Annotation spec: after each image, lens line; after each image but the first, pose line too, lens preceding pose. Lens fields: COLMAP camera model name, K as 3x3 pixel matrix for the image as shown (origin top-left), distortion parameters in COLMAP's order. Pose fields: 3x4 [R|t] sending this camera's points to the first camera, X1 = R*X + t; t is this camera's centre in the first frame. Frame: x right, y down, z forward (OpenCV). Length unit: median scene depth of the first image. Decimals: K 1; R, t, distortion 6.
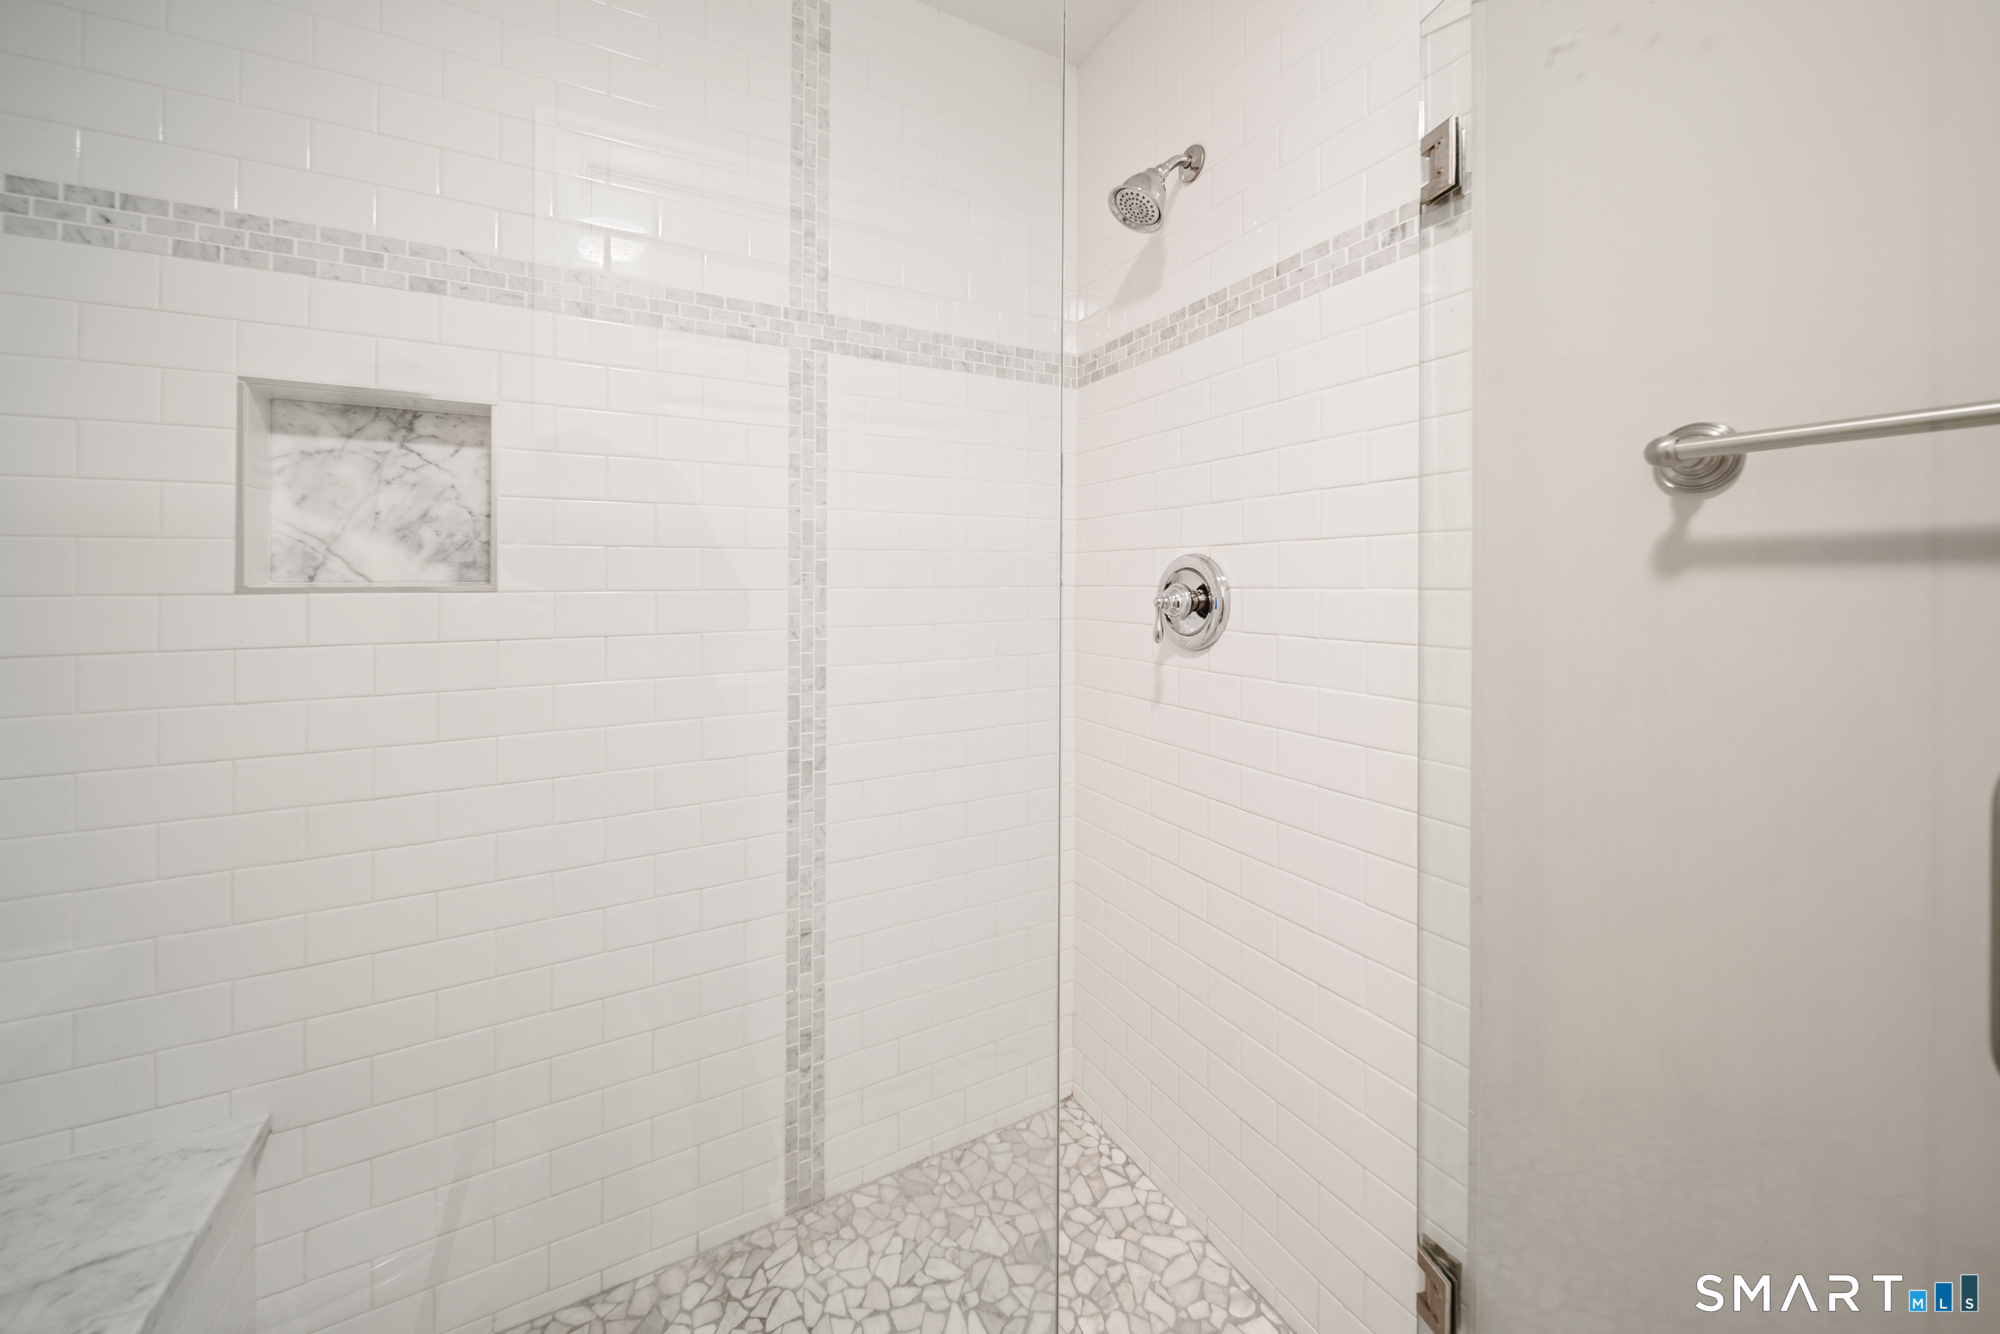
lens RADIAL K [[725.9, 0, 977.6], [0, 725.9, 566.9], [0, 0, 1]] dist [0.000115, -0.001685]
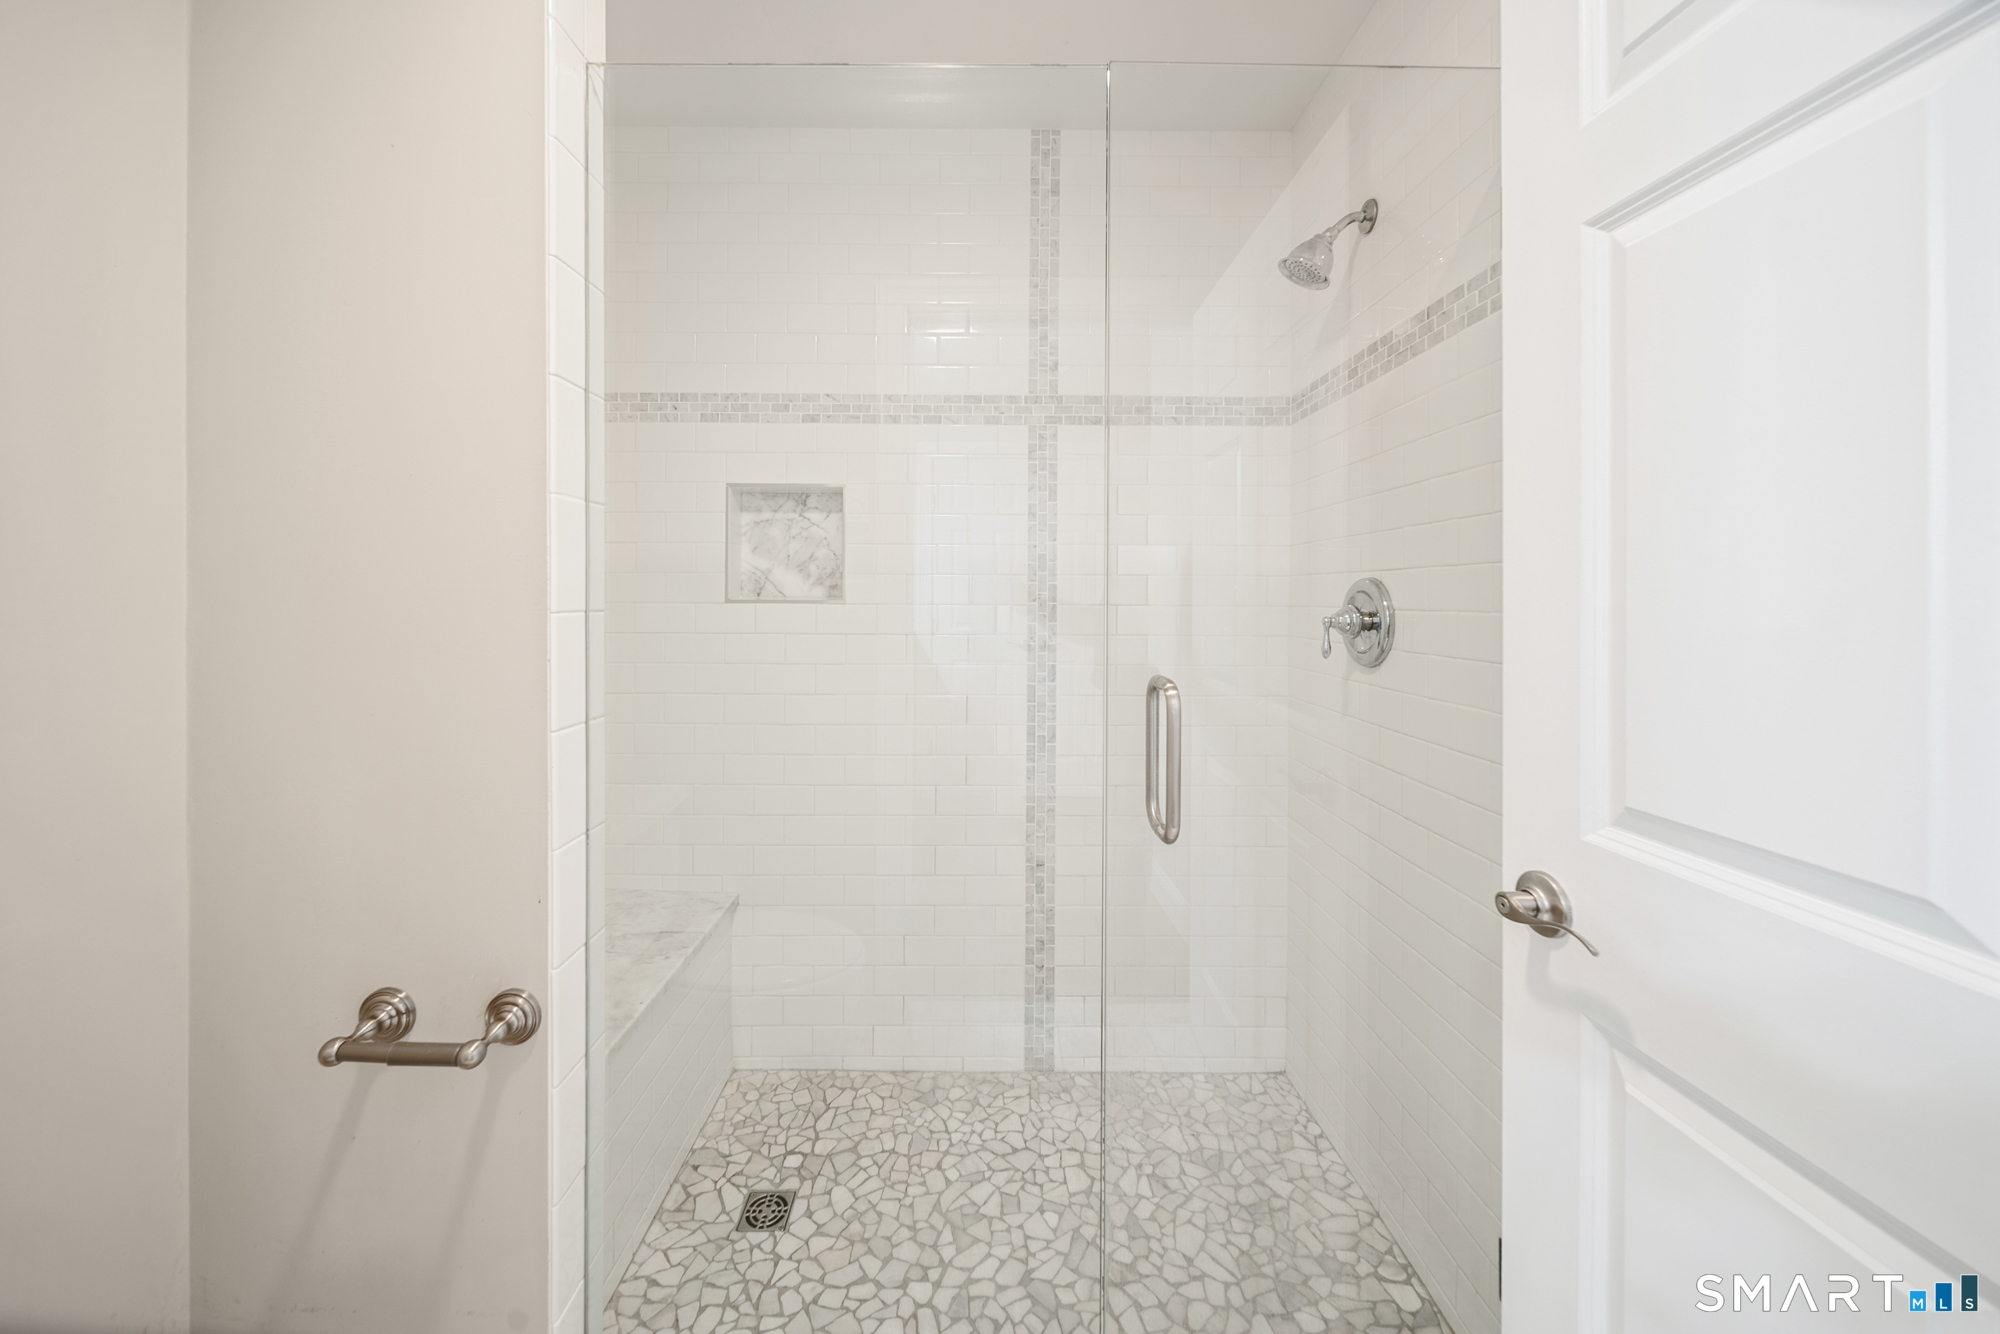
lens RADIAL K [[762.1, 0, 992.5], [0, 762.1, 588.0], [0, 0, 1]] dist [0.006423, 0.000330]
pose [[0.880164, 0.004044, -0.474652, 0.356934], [-0.001842, 0.999985, 0.005104, -0.008054], [0.474665, -0.003618, 0.880159, -0.276302]]
